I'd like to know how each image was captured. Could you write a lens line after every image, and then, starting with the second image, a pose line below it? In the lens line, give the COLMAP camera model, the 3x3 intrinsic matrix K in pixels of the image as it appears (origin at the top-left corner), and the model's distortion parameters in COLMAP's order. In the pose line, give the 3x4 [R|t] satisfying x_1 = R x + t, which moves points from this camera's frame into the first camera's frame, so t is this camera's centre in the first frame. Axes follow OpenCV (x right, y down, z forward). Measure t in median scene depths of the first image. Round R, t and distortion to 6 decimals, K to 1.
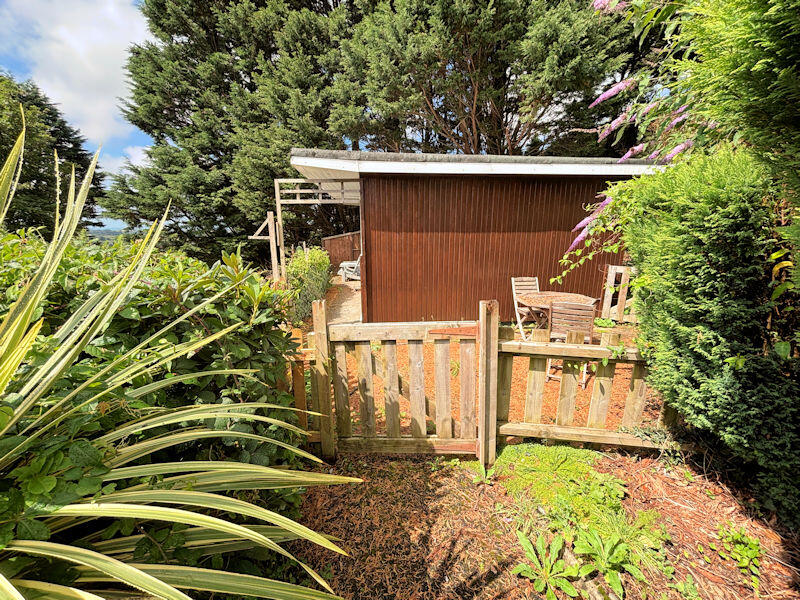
lens RADIAL K [[320.7, 0, 399.9], [0, 320.7, 302.6], [0, 0, 1]] dist [-0.000701, -0.000095]
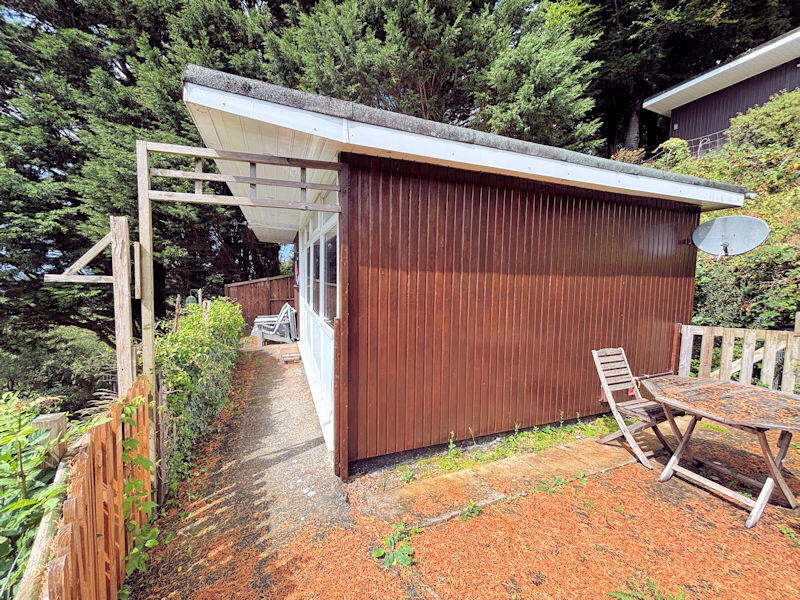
lens RADIAL K [[323.7, 0, 399.4], [0, 323.7, 299.7], [0, 0, 1]] dist [-0.000416, 0.000092]
pose [[0.961595, -0.001875, 0.274467, -0.100217], [0.045215, 0.987397, -0.151665, -0.057411], [-0.270724, 0.158250, 0.949561, 0.303904]]
